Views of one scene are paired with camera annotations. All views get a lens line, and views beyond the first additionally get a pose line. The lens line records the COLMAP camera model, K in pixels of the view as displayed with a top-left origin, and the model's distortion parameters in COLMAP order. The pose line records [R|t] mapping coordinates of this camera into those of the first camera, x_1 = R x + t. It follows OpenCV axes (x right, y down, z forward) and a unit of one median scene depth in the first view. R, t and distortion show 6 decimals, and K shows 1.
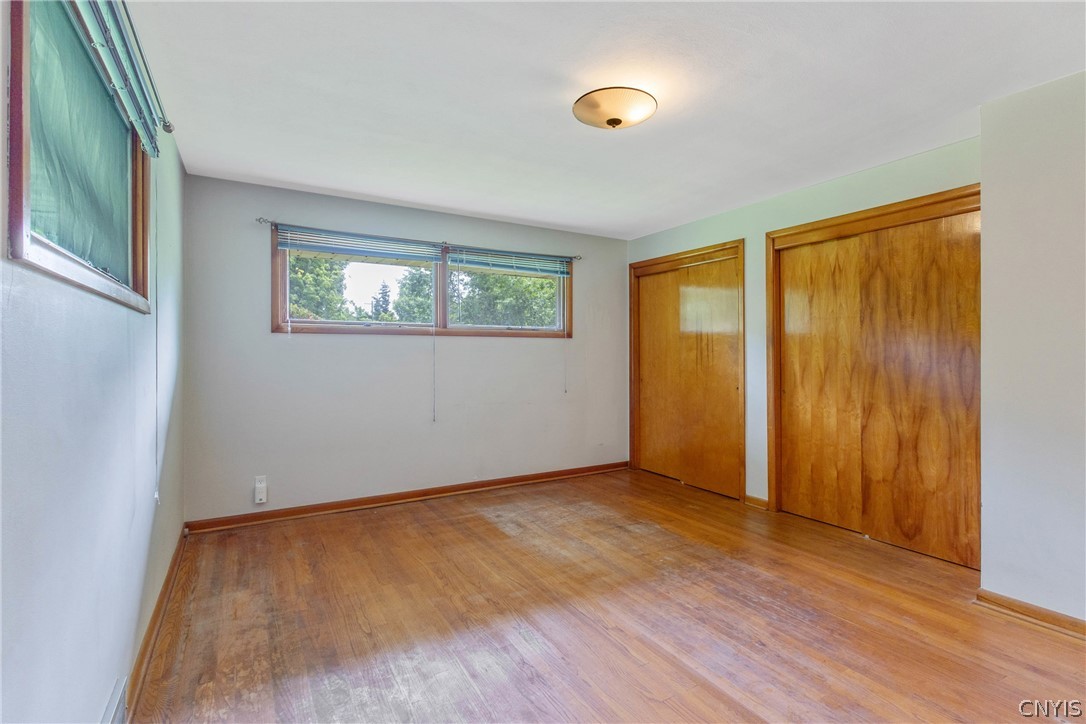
lens RADIAL K [[504.4, 0, 542.3], [0, 504.4, 352.8], [0, 0, 1]] dist [-0.000648, 0.000131]
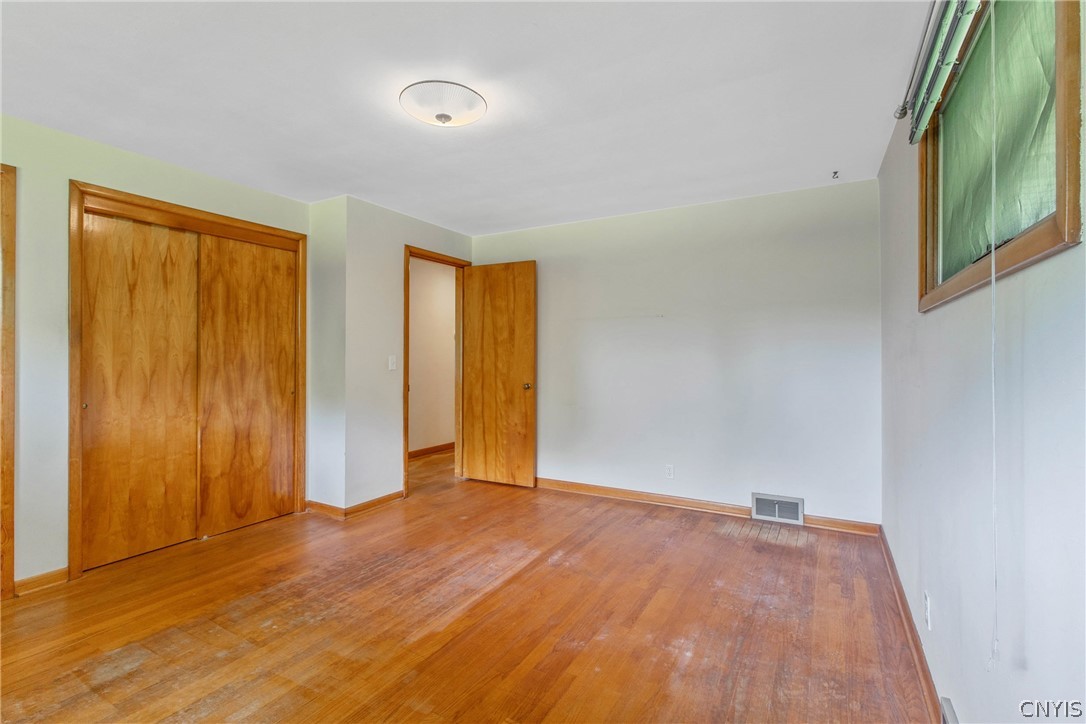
lens RADIAL K [[493.6, 0, 540.7], [0, 493.6, 353.2], [0, 0, 1]] dist [0.000584, 0.000235]
pose [[-0.490570, 0.005803, 0.871383, -0.551875], [-0.004261, 0.999950, -0.009058, 0.004485], [-0.871392, -0.008157, -0.490520, 0.921686]]
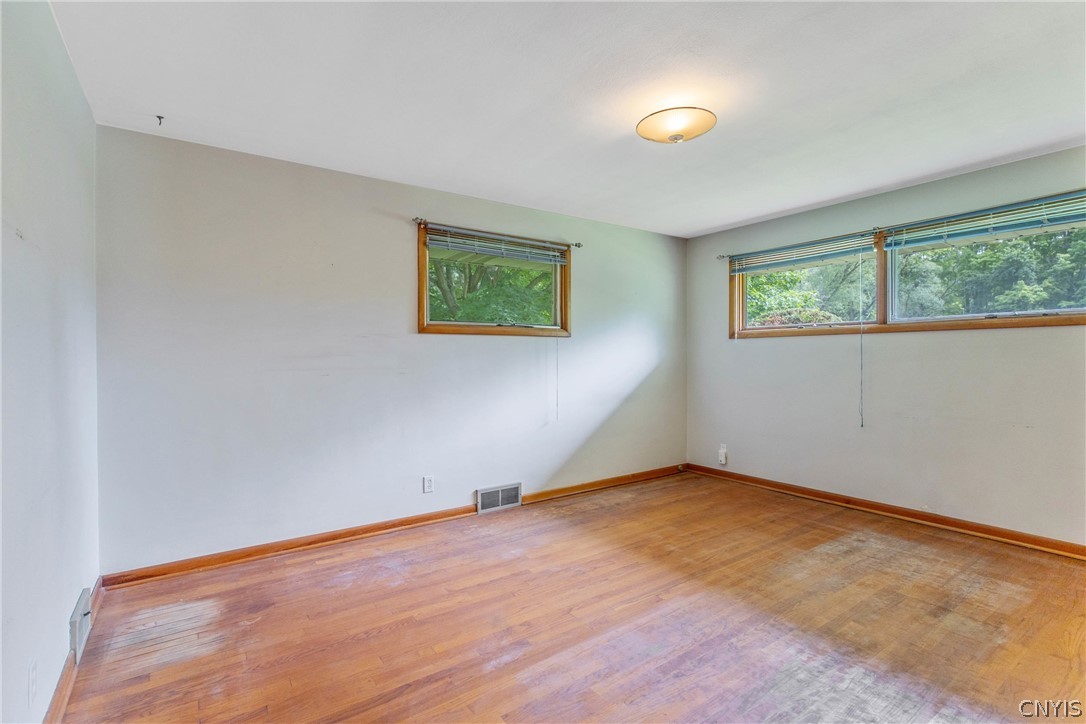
lens RADIAL K [[515.7, 0, 546.8], [0, 515.7, 362.3], [0, 0, 1]] dist [-0.000376, 0.000079]
pose [[0.076390, 0.010191, -0.997026, 0.859141], [0.007535, 0.999913, 0.010798, 0.004254], [0.997050, -0.008338, 0.076307, 0.452424]]
